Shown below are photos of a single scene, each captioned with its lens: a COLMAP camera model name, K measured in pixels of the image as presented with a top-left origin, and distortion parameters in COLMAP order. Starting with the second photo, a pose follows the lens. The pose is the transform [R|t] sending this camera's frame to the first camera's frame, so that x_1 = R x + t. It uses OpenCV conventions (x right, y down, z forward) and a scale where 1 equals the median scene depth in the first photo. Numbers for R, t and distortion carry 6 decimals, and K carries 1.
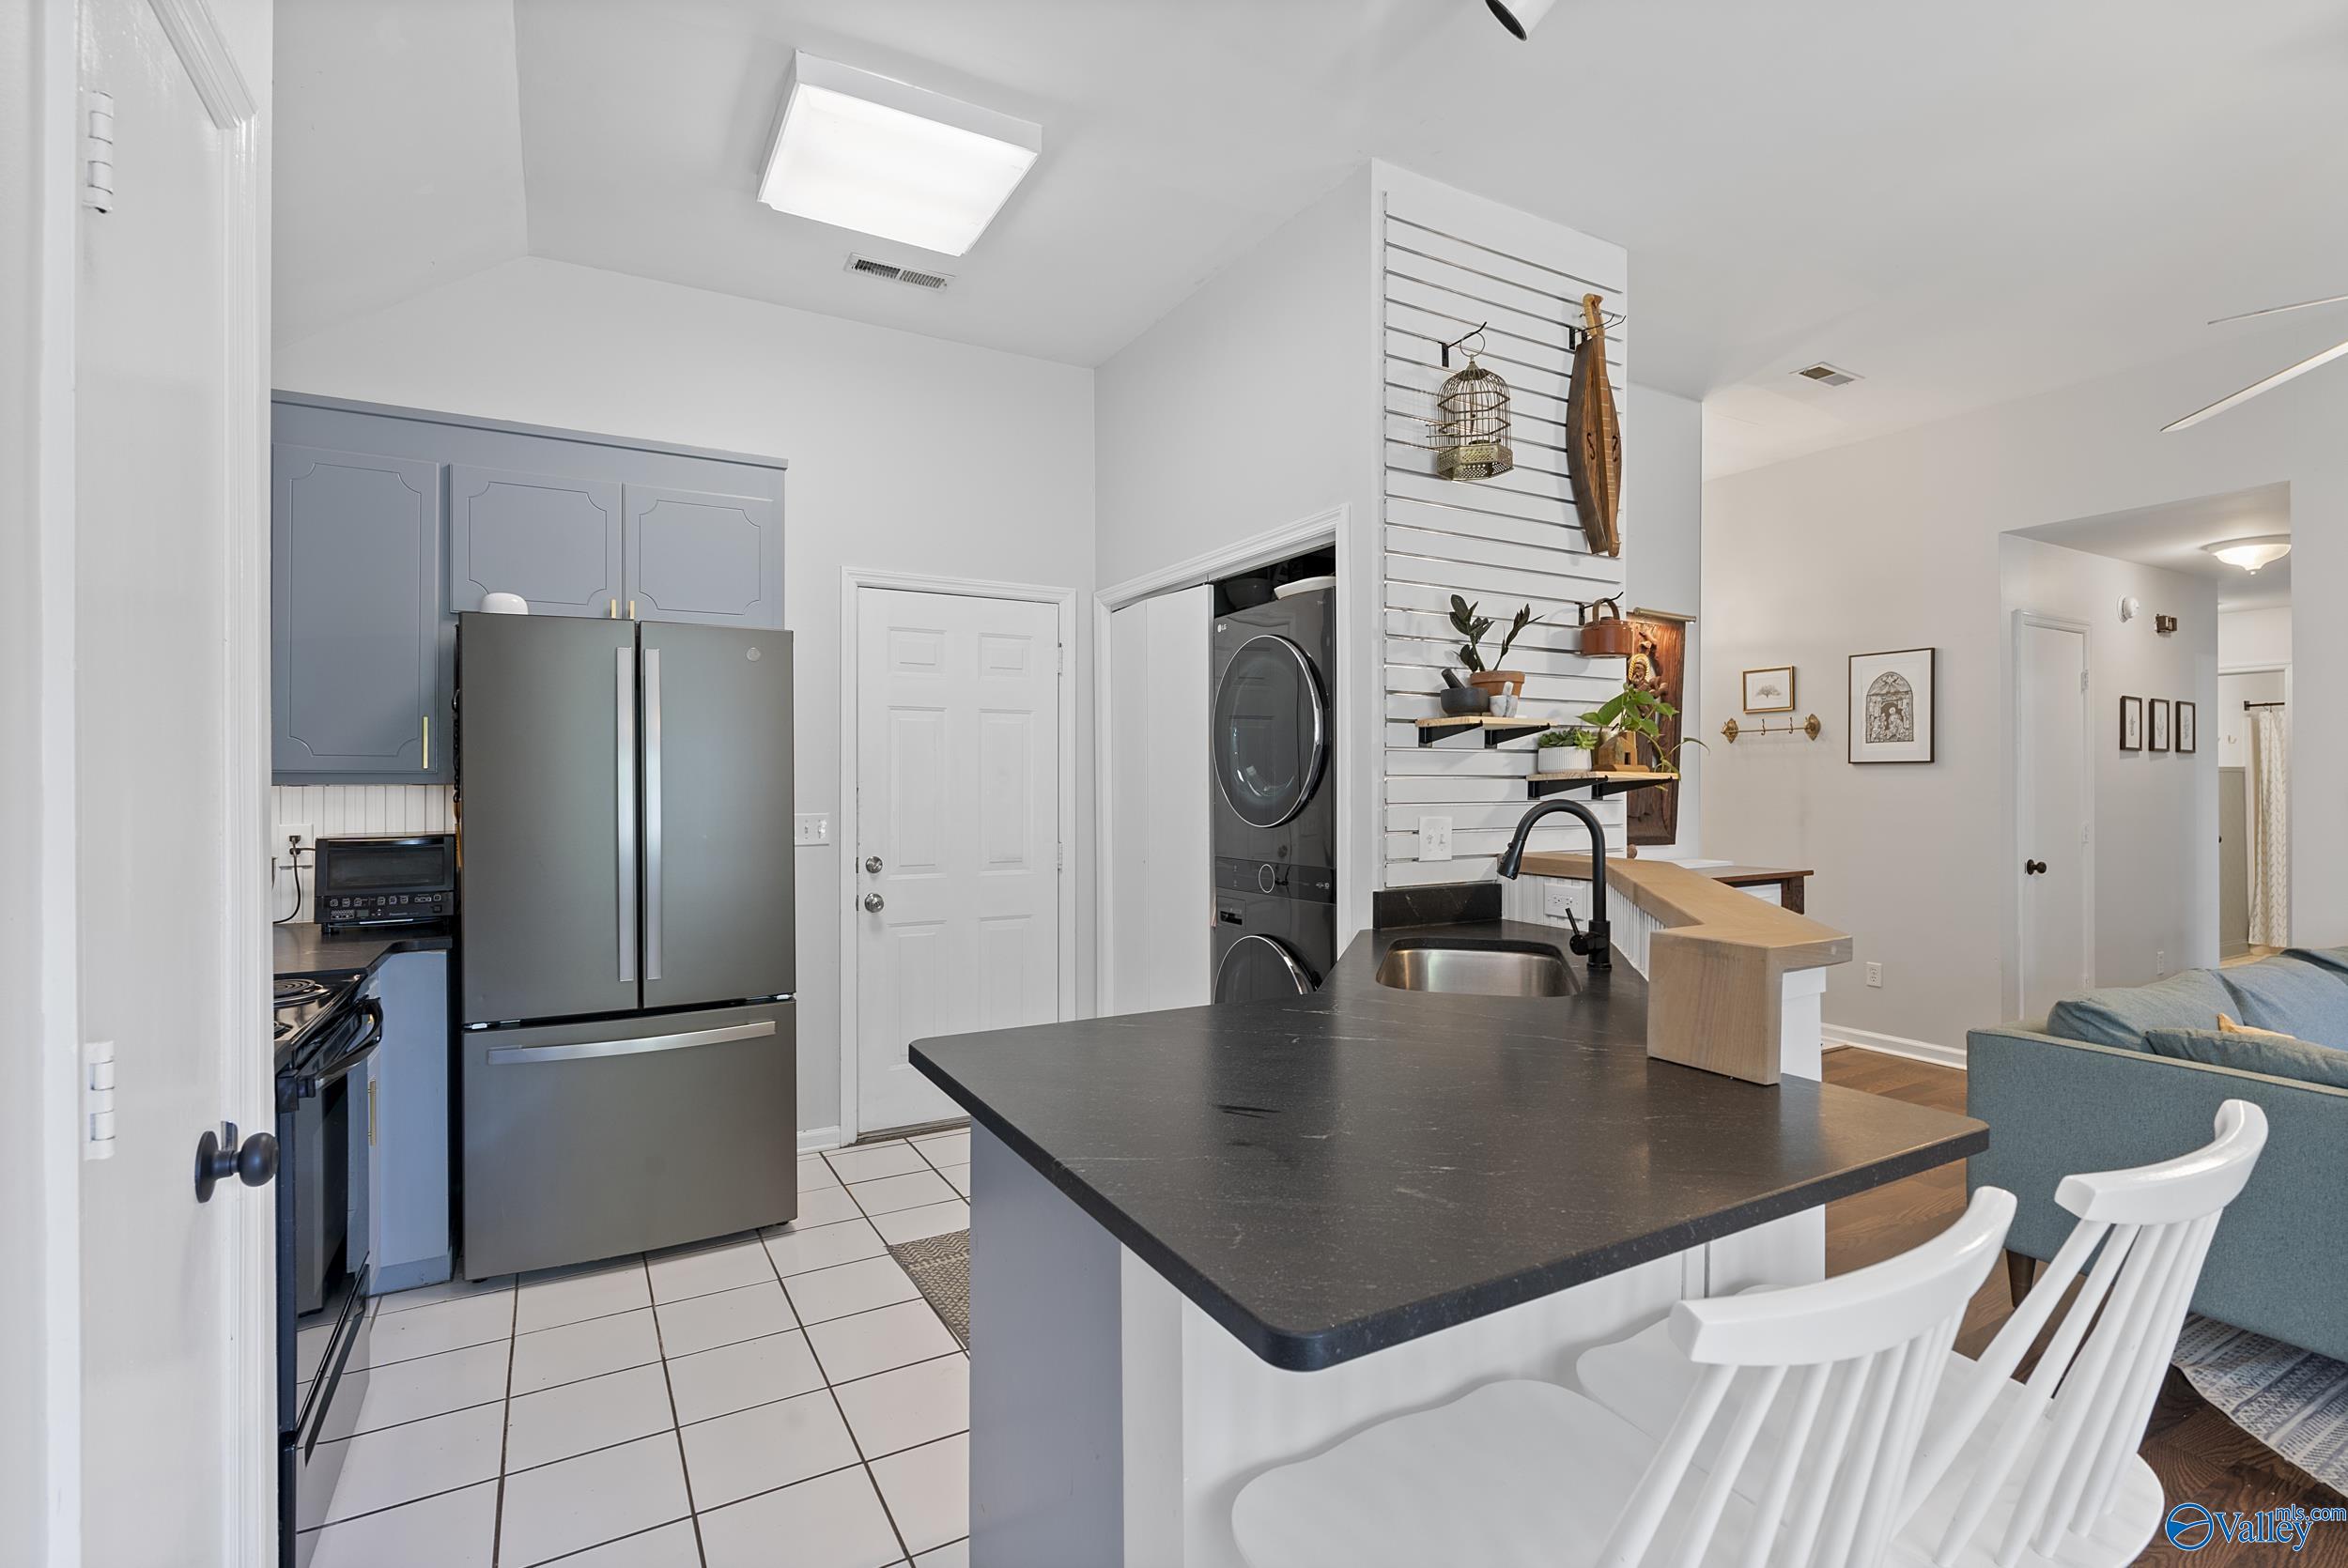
lens RADIAL K [[1087.6, 0, 1169.5], [0, 1087.6, 776.4], [0, 0, 1]] dist [-0.010333, 0.003660]
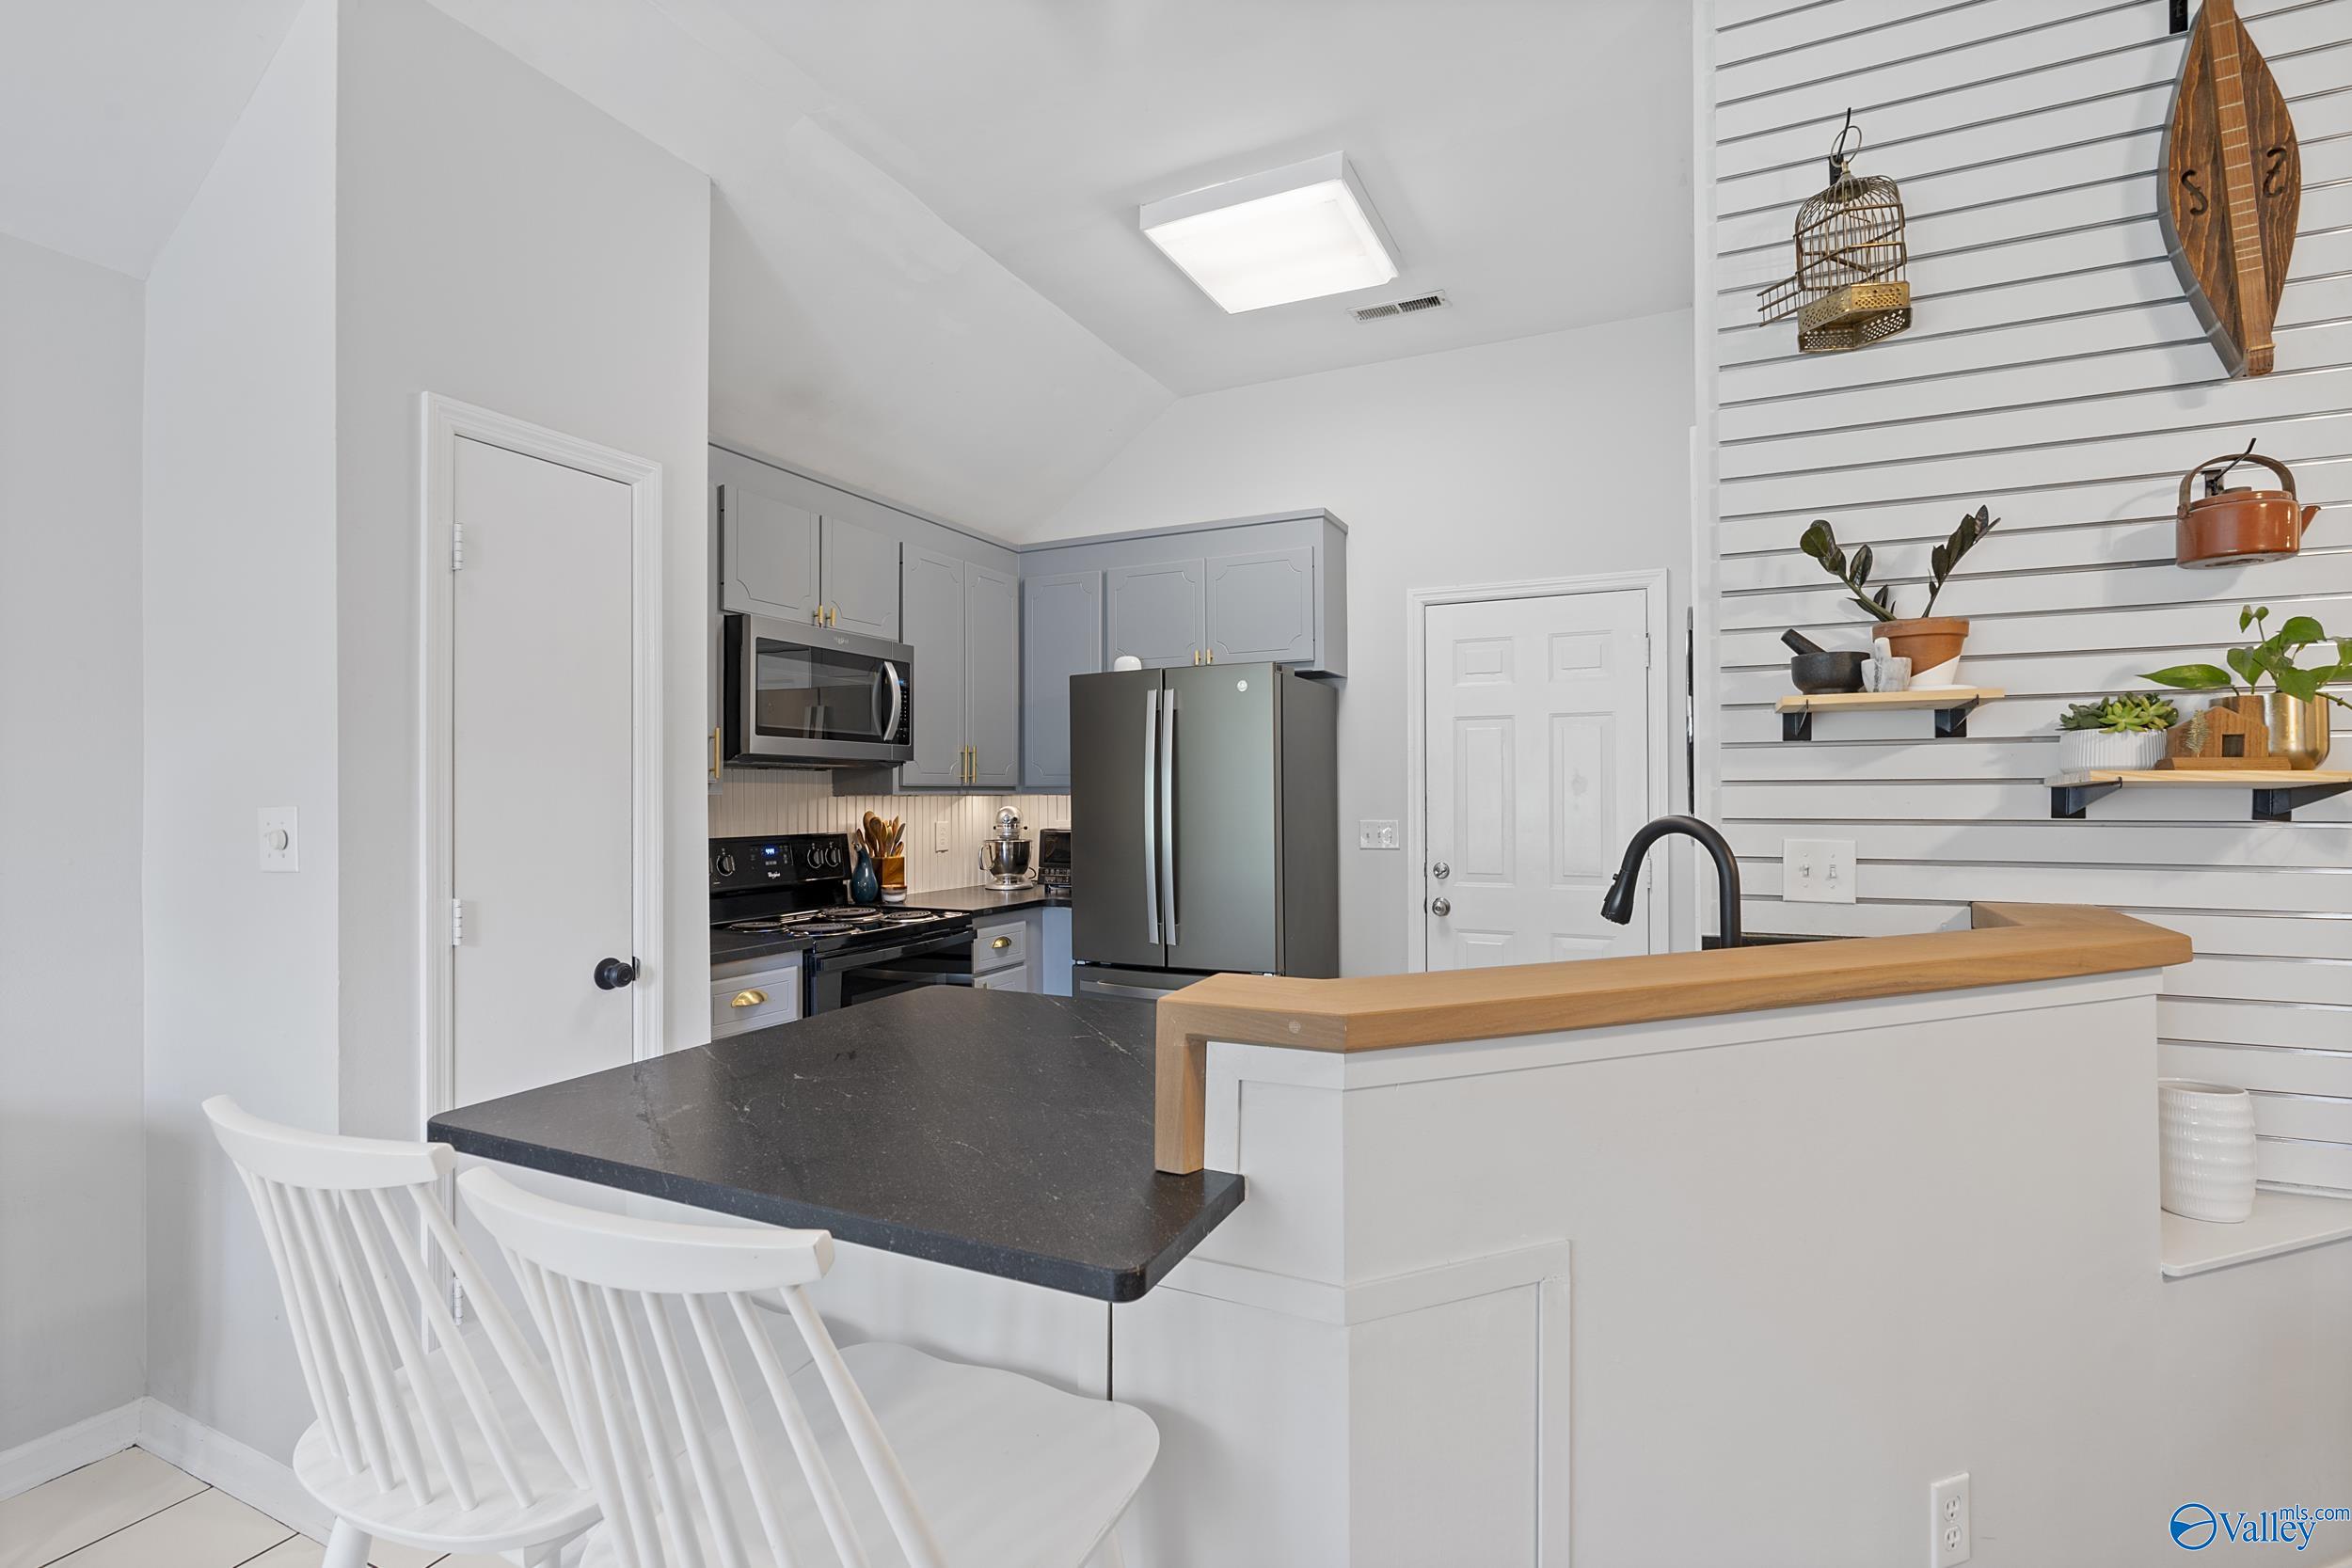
lens RADIAL K [[1089.5, 0, 1184.3], [0, 1089.5, 785.8], [0, 0, 1]] dist [-0.010333, 0.003660]
pose [[0.573928, -0.006818, -0.818878, 0.535374], [0.008317, 0.999962, -0.002497, 0.000808], [0.818864, -0.005377, 0.573963, 0.241692]]
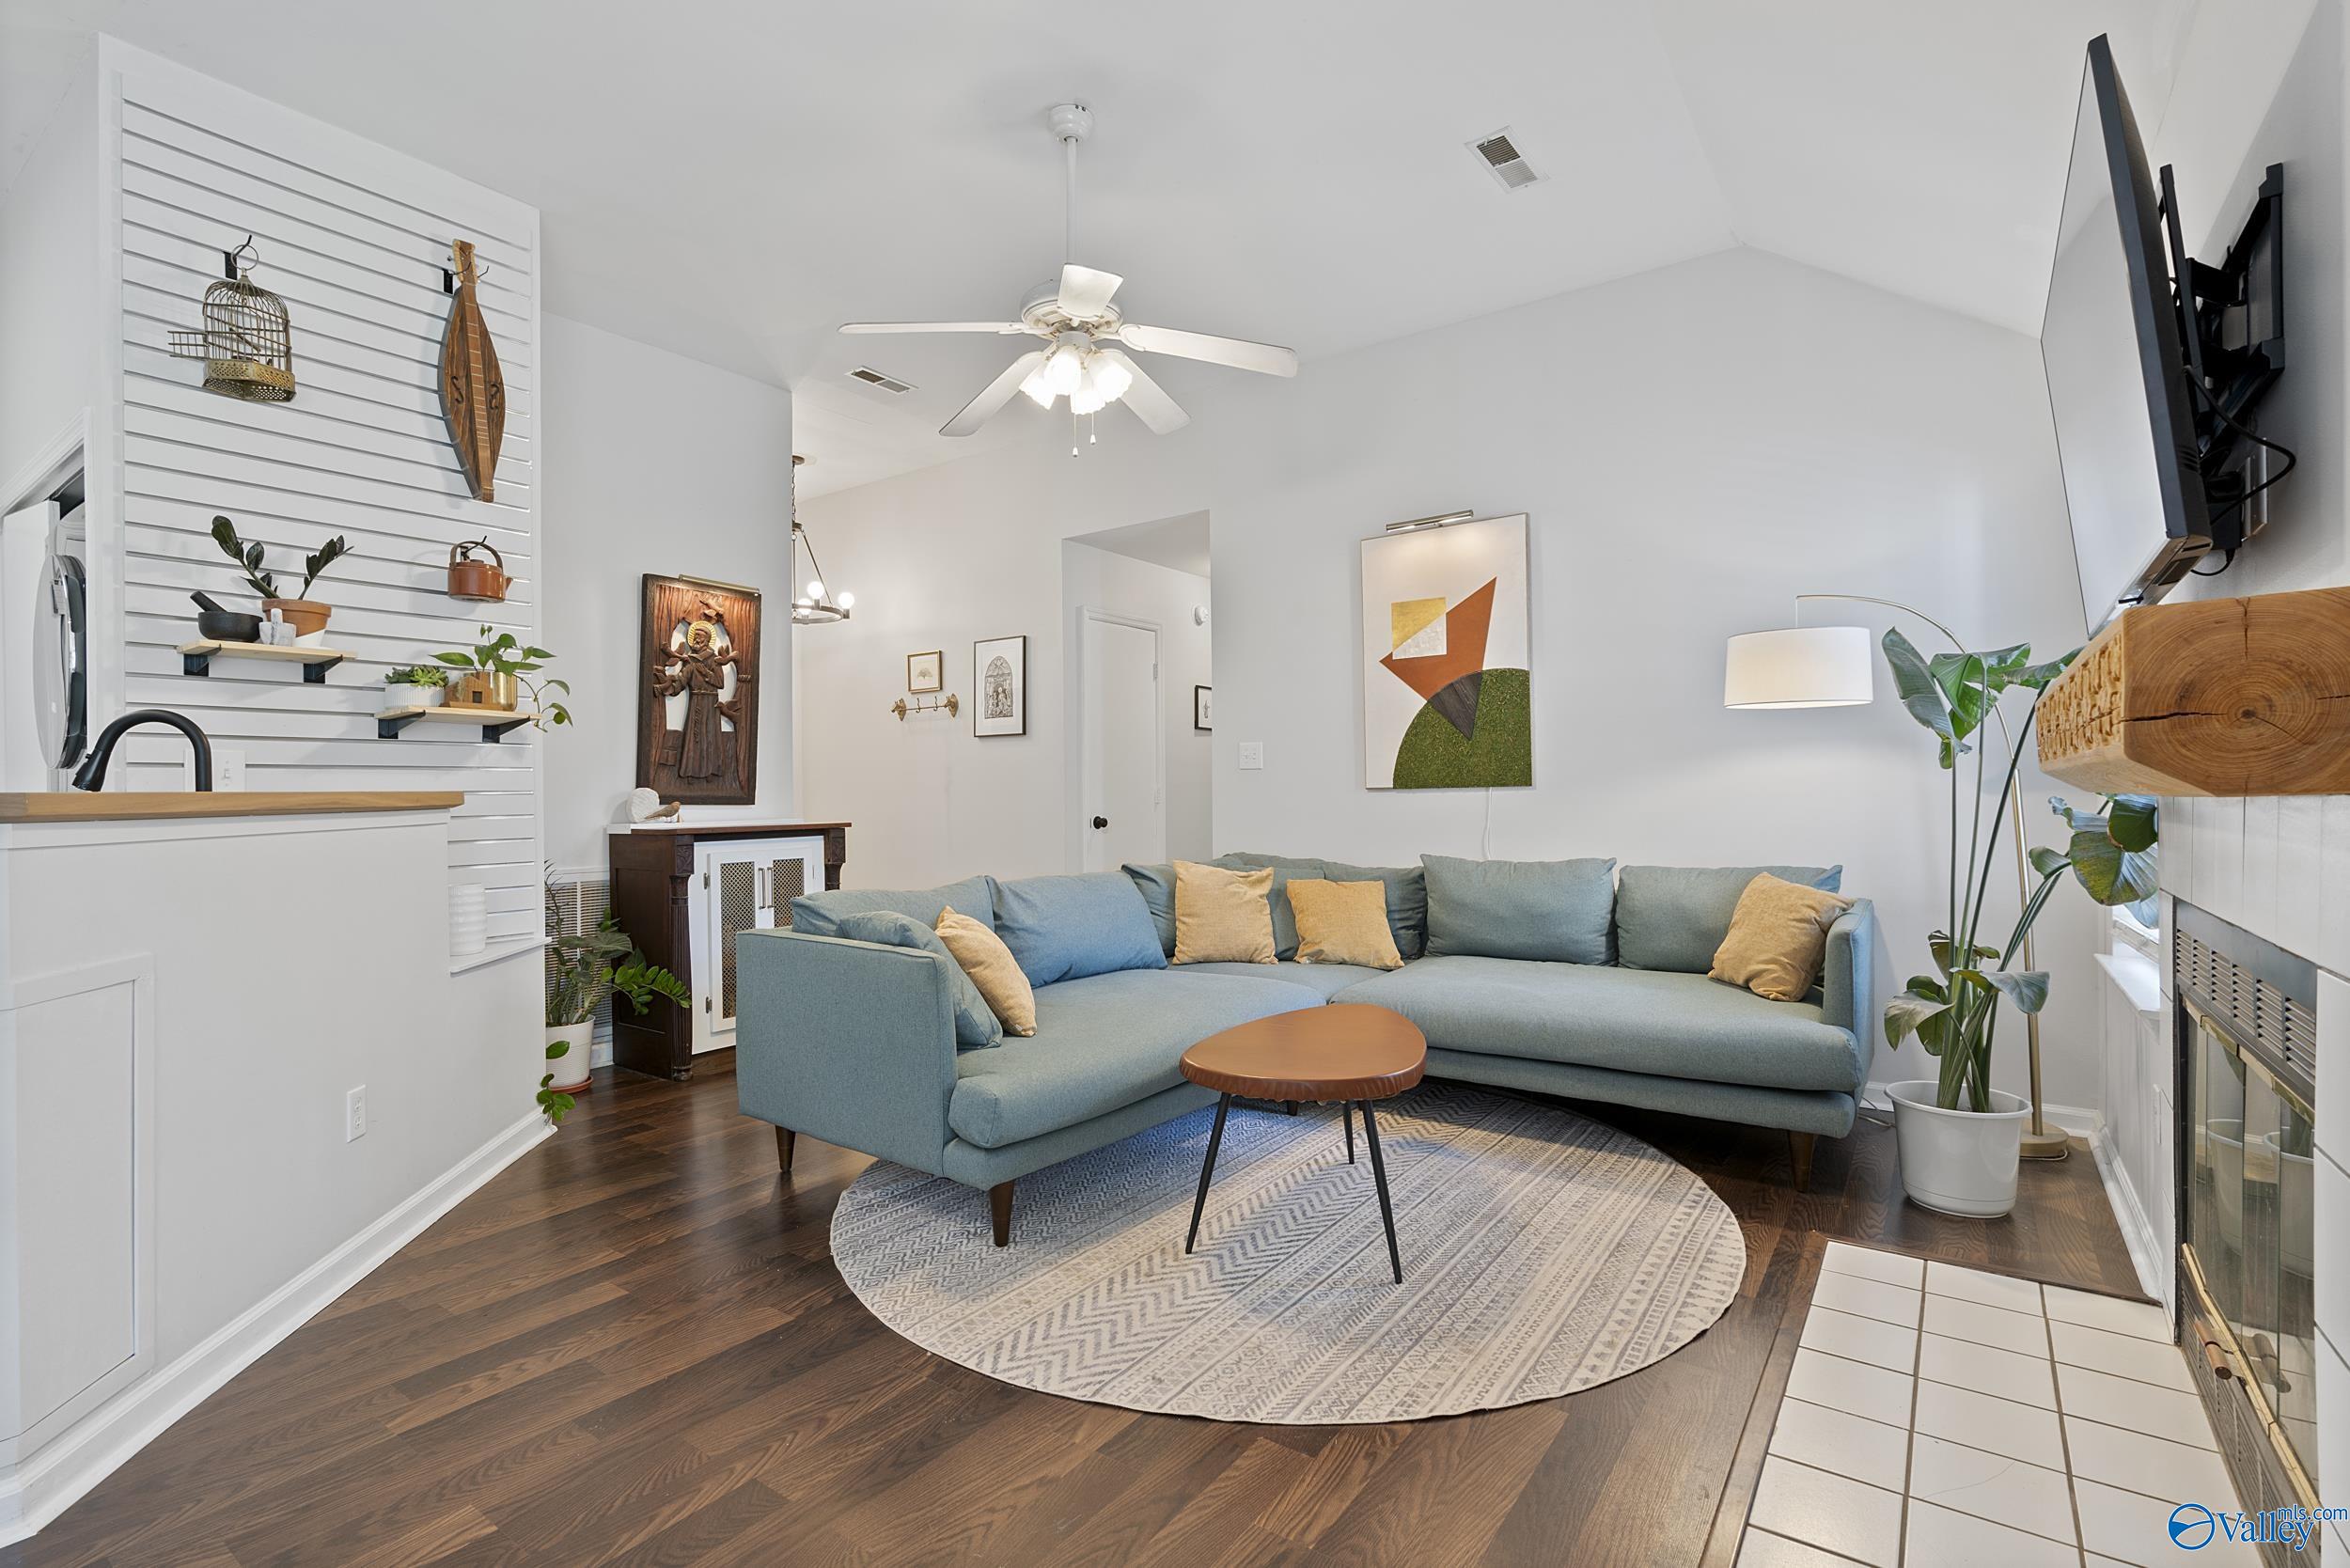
lens RADIAL K [[1088.7, 0, 1182.9], [0, 1088.7, 795.6], [0, 0, 1]] dist [-0.010333, 0.003660]
pose [[0.908560, -0.008217, 0.417674, 0.567525], [0.006217, 0.999962, 0.006148, 0.070538], [-0.417709, -0.002989, 0.908576, -0.198364]]
